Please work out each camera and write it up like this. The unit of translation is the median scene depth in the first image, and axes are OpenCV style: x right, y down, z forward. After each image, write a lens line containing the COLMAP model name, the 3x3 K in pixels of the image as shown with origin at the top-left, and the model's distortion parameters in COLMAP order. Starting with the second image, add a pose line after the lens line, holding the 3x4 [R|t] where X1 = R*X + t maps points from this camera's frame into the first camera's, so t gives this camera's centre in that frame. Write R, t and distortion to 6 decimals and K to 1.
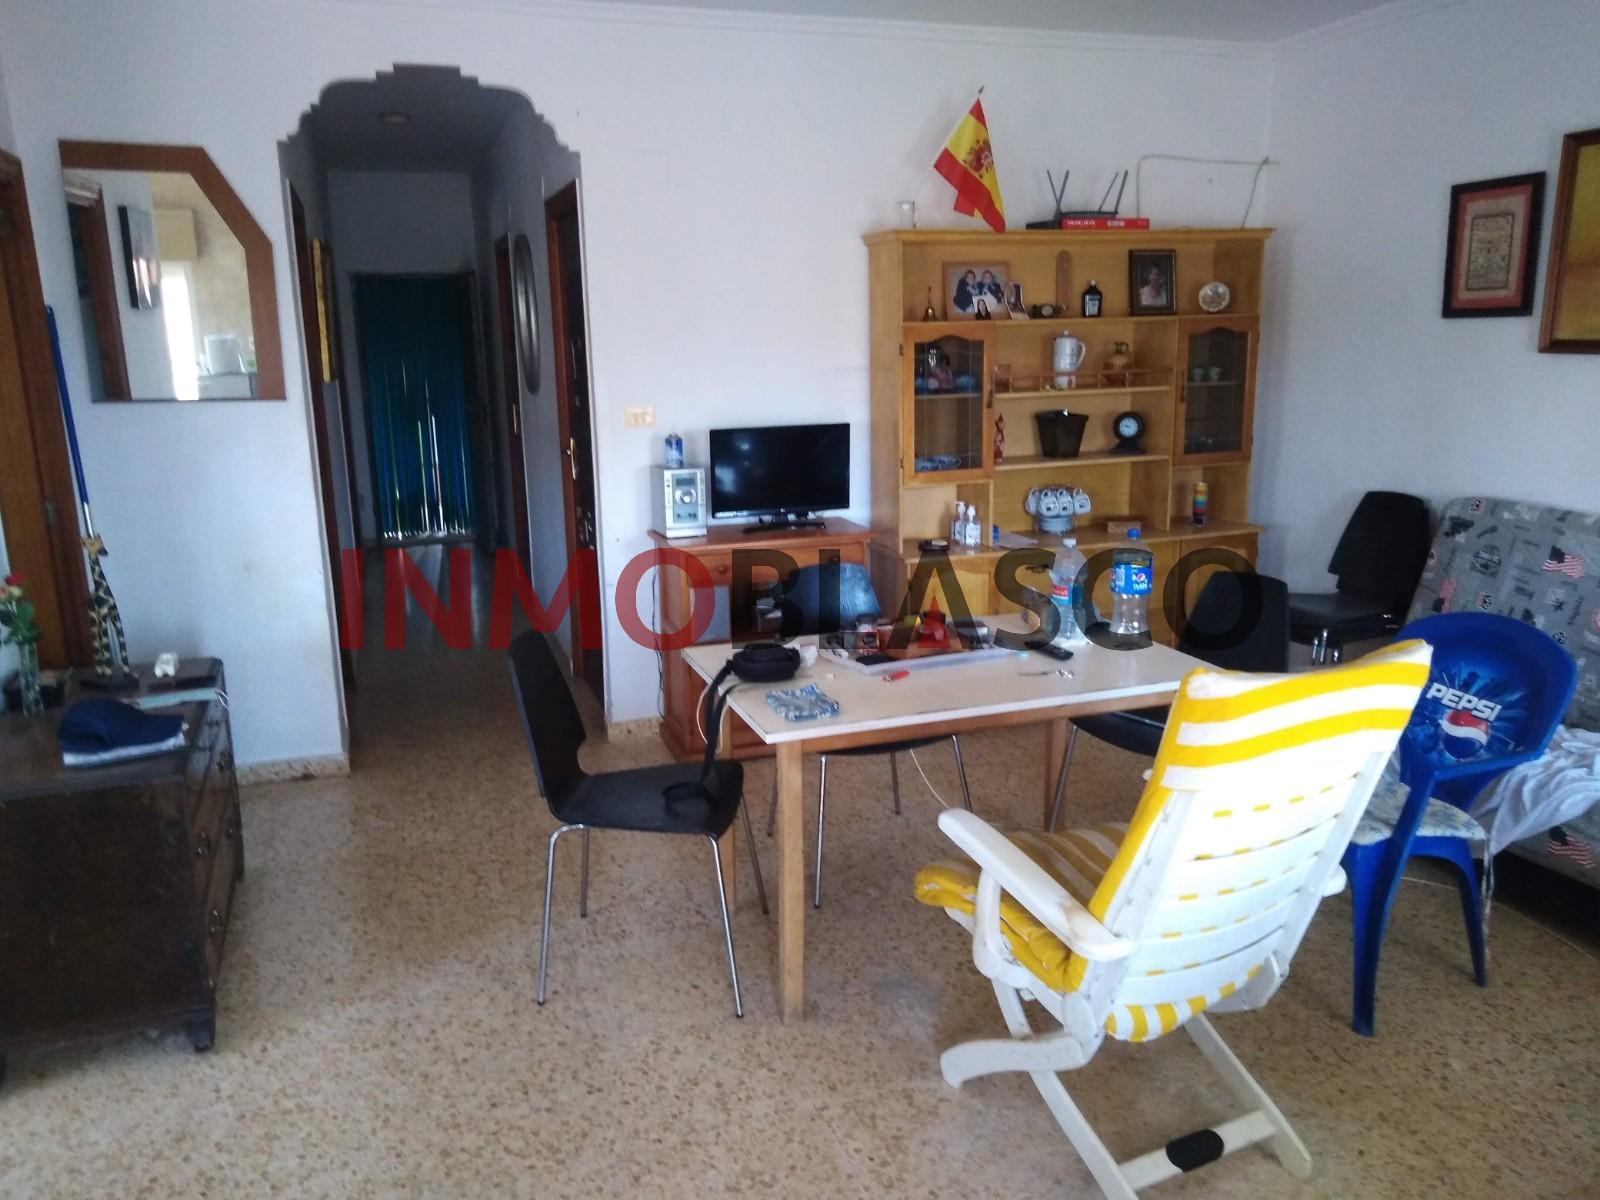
lens RADIAL K [[1196.5, 0, 795.2], [0, 1196.5, 598.7], [0, 0, 1]] dist [0.056141, -0.066241]
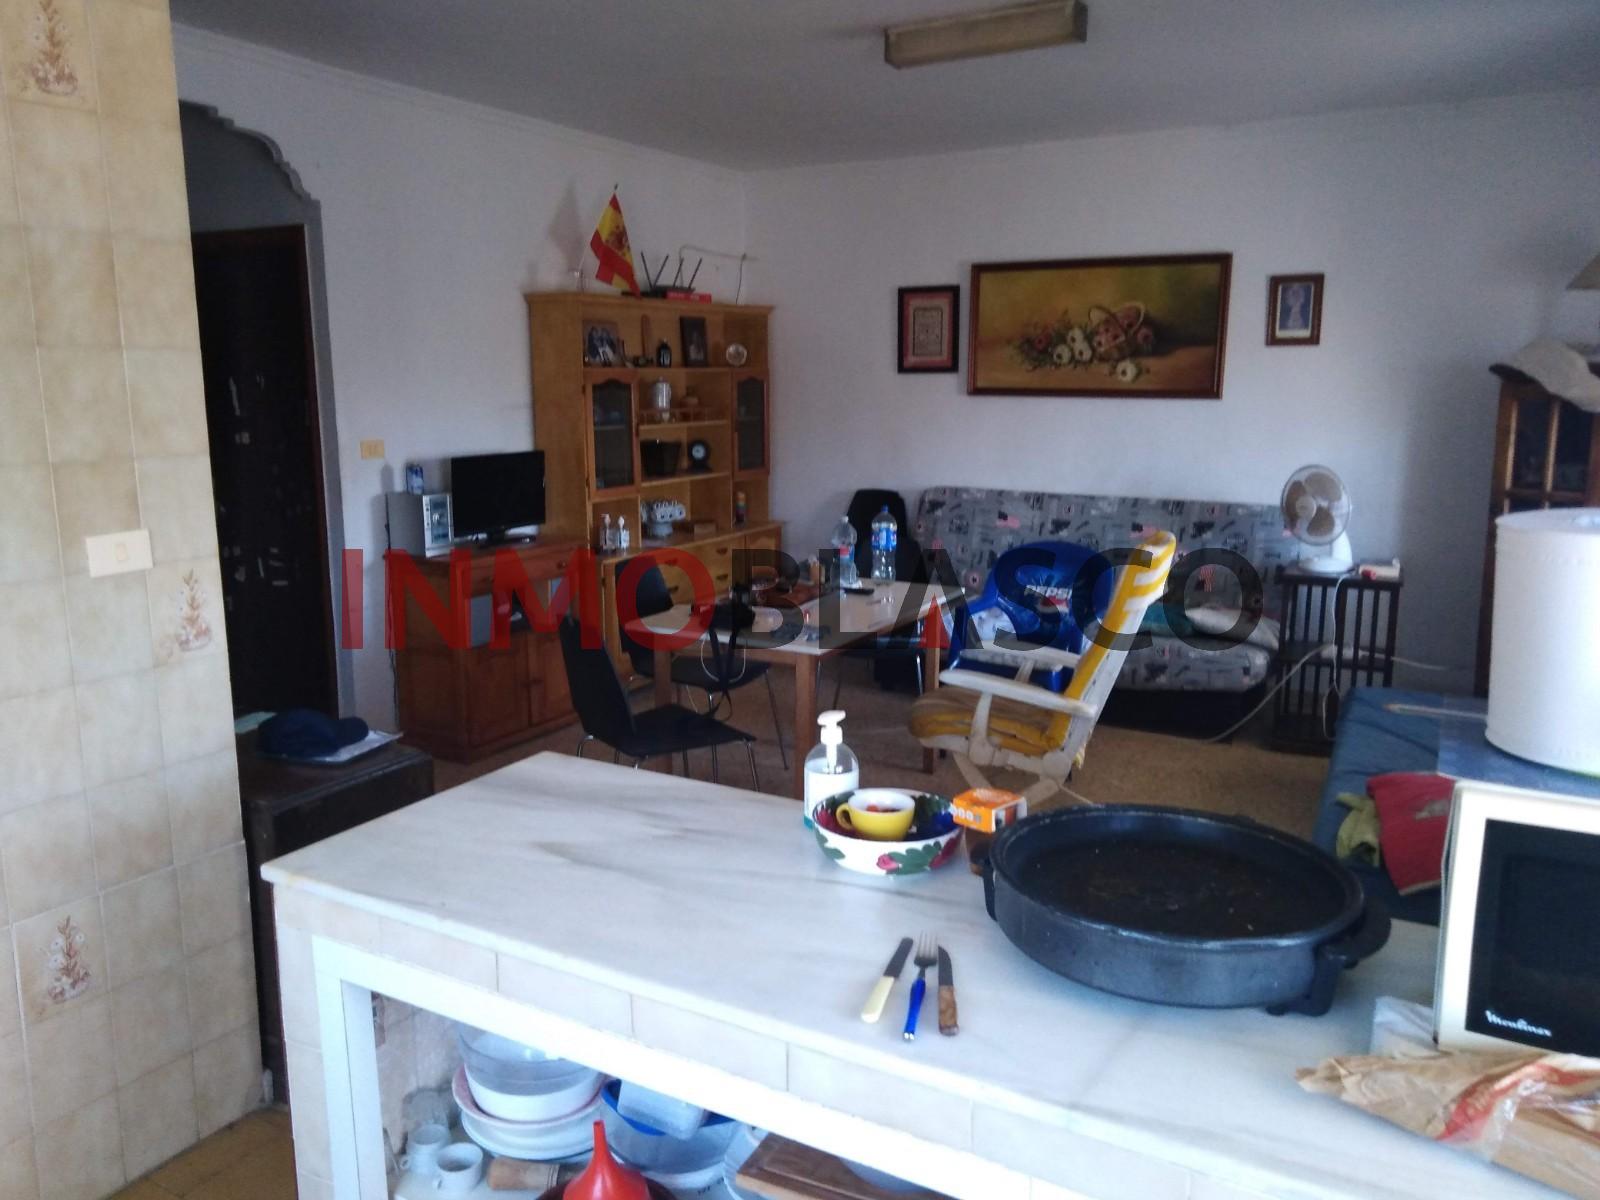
lens RADIAL K [[1196.5, 0, 795.2], [0, 1196.5, 598.7], [0, 0, 1]] dist [0.056141, -0.066241]
pose [[0.751755, -0.104330, 0.651137, -0.574944], [0.133262, 0.991068, 0.004942, 0.025802], [-0.645837, 0.083057, 0.758944, -0.045259]]
